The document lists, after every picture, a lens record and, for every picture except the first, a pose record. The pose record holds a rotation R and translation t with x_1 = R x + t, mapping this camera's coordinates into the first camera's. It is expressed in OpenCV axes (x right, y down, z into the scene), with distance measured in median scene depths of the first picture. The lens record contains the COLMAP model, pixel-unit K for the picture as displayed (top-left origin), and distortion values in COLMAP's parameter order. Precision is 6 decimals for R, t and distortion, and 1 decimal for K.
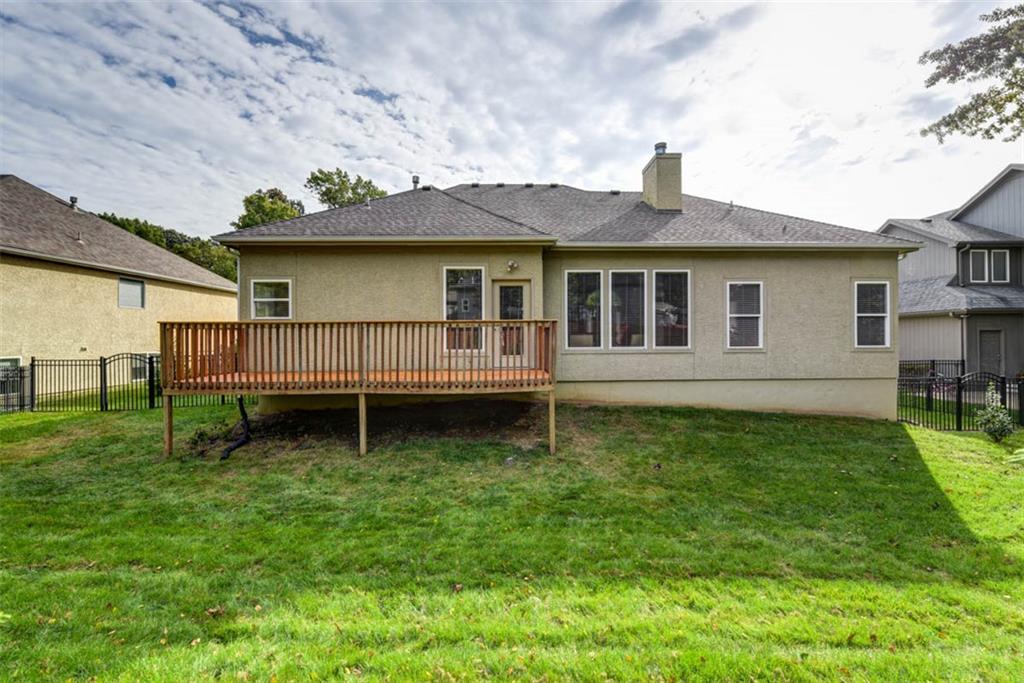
lens RADIAL K [[411.1, 0, 511.0], [0, 411.1, 345.3], [0, 0, 1]] dist [-0.013089, -0.000214]
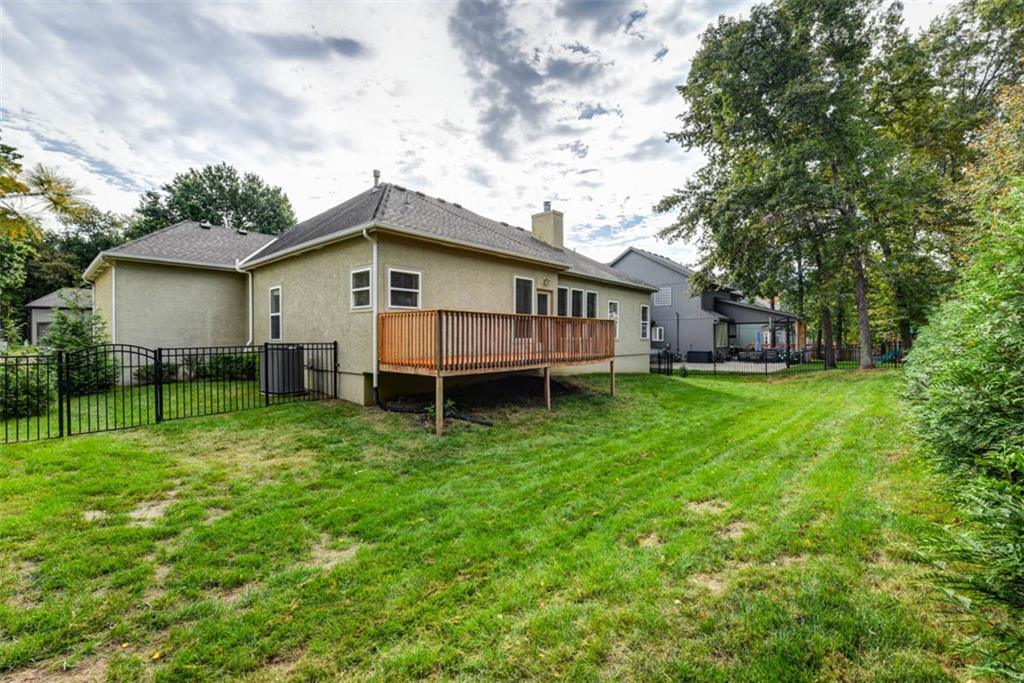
lens RADIAL K [[411.1, 0, 508.7], [0, 411.1, 339.6], [0, 0, 1]] dist [-0.013089, -0.000214]
pose [[0.685563, -0.002701, 0.728009, -1.071957], [0.002525, 0.999996, 0.001332, 0.013431], [-0.728009, 0.000926, 0.685567, 0.085780]]
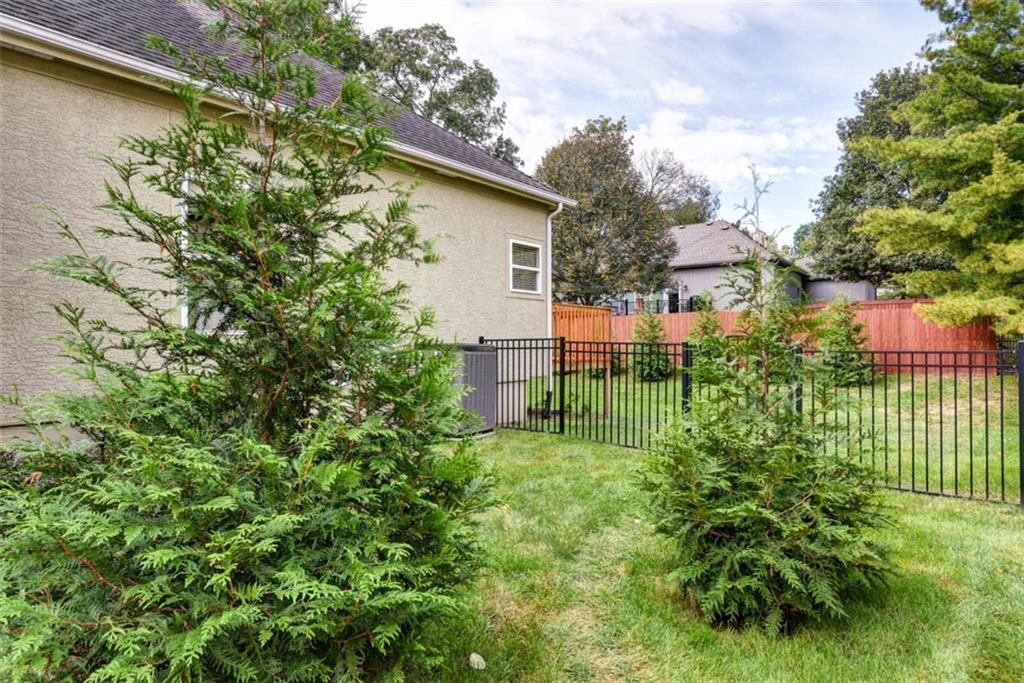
lens RADIAL K [[581.1, 0, 517.1], [0, 581.1, 332.3], [0, 0, 1]] dist [0.031748, -0.002660]
pose [[-0.760903, 0.013916, 0.648717, -1.264598], [0.001906, 0.999814, -0.019213, 0.030542], [-0.648863, -0.013383, -0.760788, 1.832342]]
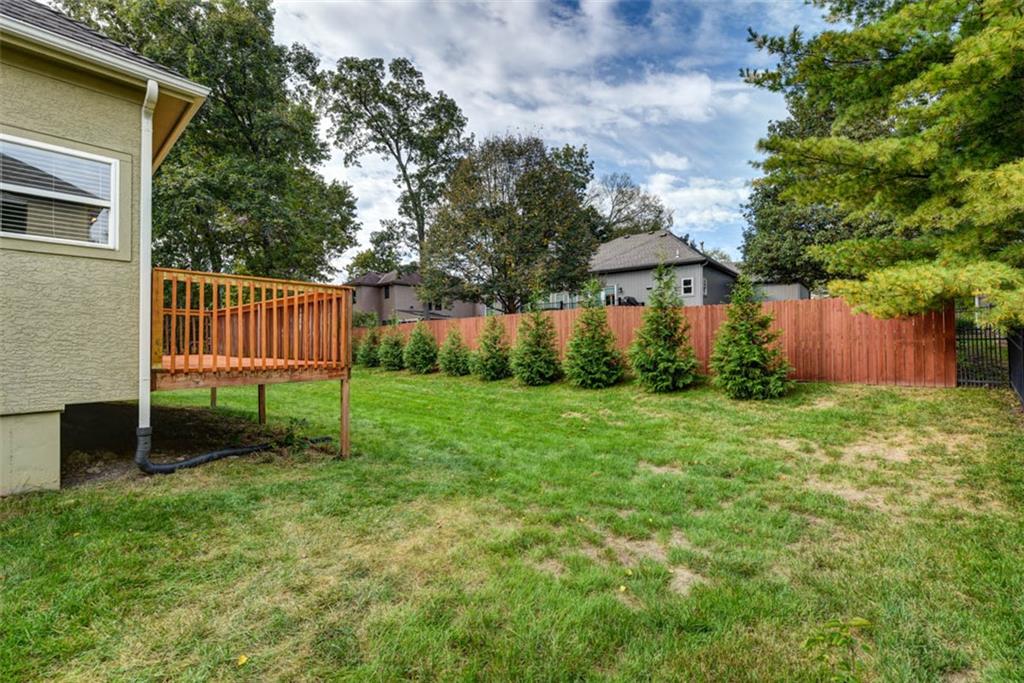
lens RADIAL K [[436.1, 0, 507.9], [0, 436.1, 343.8], [0, 0, 1]] dist [-0.004526, 0.001530]
pose [[-0.713316, 0.001328, 0.700842, -1.186333], [0.001306, 0.999999, -0.000565, 0.034318], [-0.700842, 0.000512, -0.713317, 0.992023]]
